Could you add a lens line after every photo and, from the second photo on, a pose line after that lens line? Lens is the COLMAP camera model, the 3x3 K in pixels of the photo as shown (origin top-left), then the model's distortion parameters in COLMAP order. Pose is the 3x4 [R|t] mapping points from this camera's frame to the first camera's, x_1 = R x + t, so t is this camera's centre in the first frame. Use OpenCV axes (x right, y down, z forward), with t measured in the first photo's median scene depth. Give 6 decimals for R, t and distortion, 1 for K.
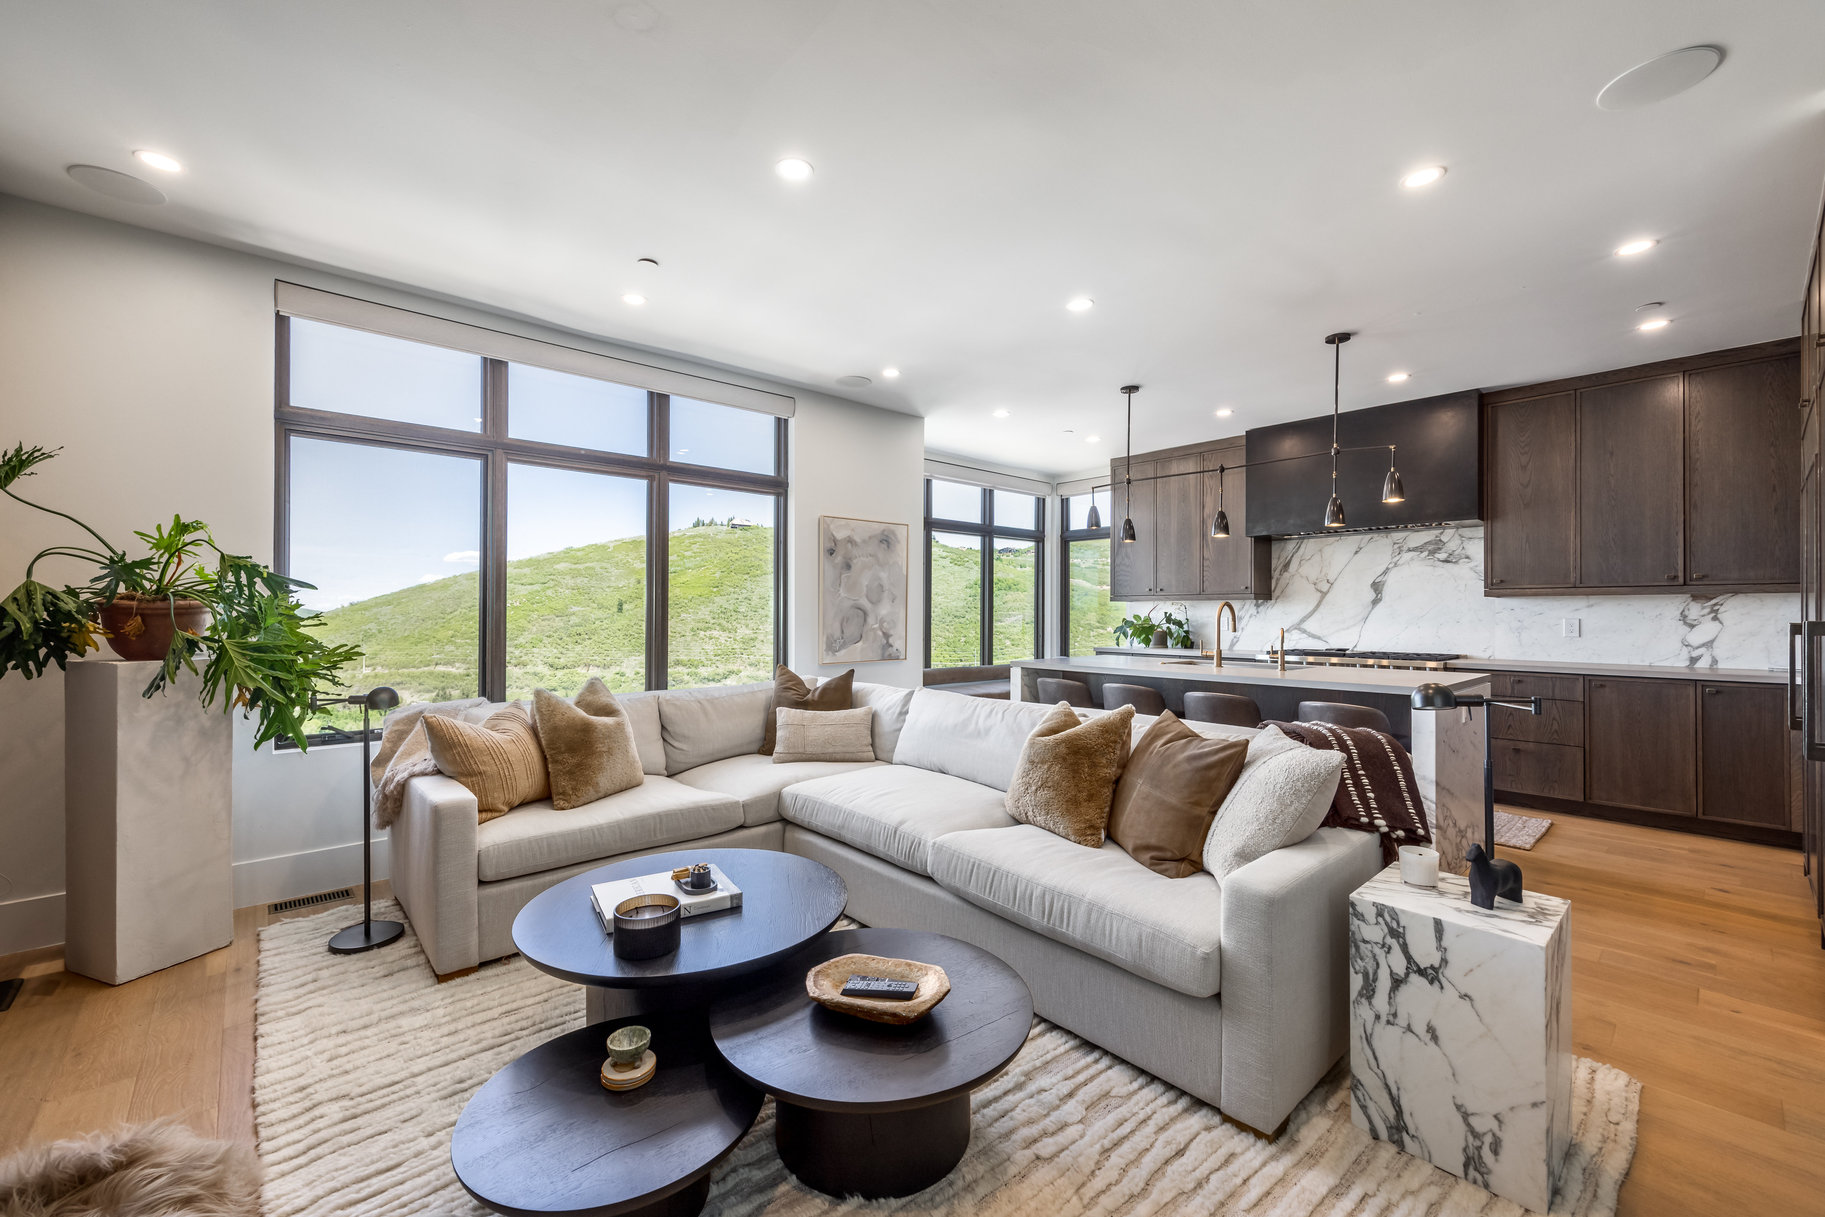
lens RADIAL K [[750.9, 0, 904.0], [0, 750.9, 603.0], [0, 0, 1]] dist [0.001088, -0.000636]
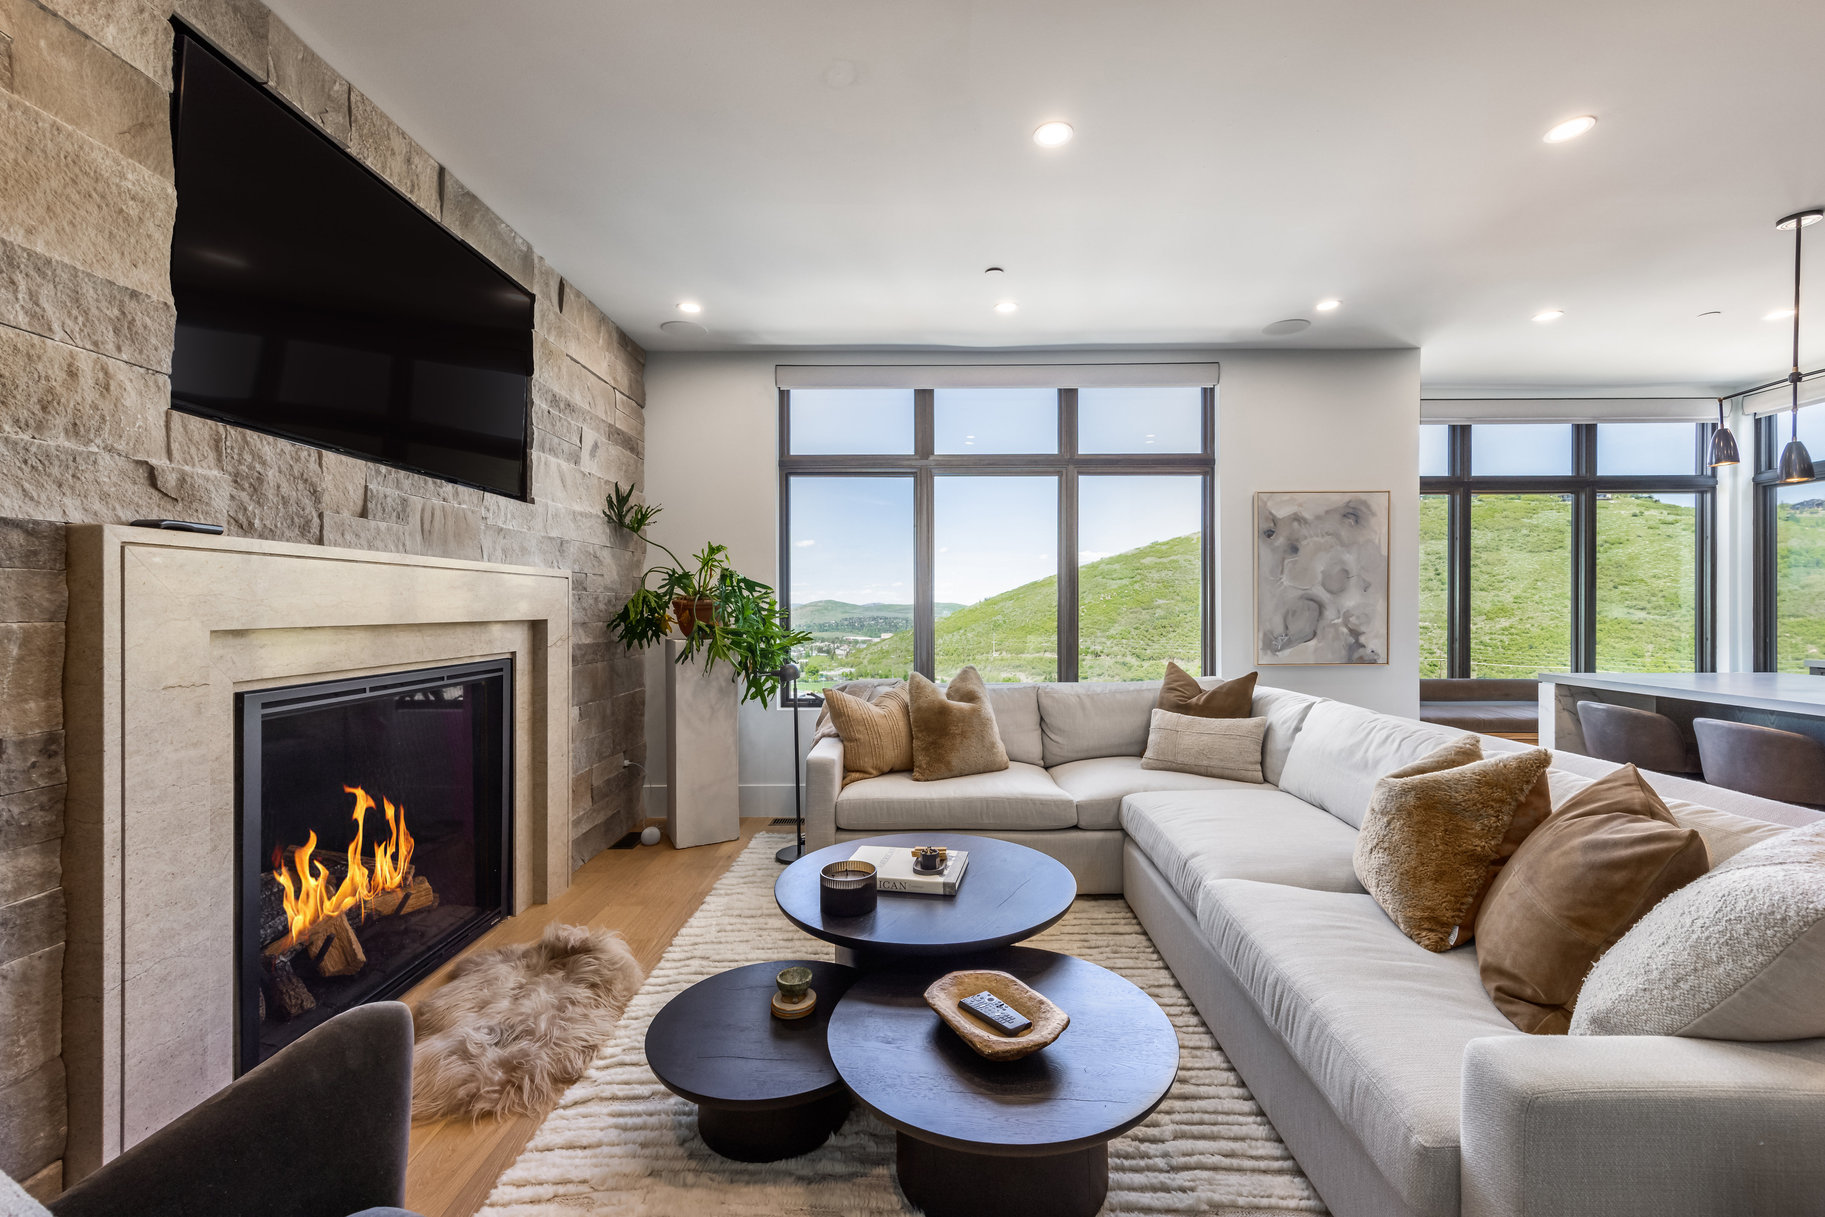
lens RADIAL K [[750.9, 0, 912.8], [0, 750.9, 610.3], [0, 0, 1]] dist [0.001088, -0.000636]
pose [[0.741223, -0.002365, -0.671255, 0.245071], [0.015219, 0.999796, 0.013283, 0.002091], [0.671087, -0.020062, 0.741107, 0.127378]]
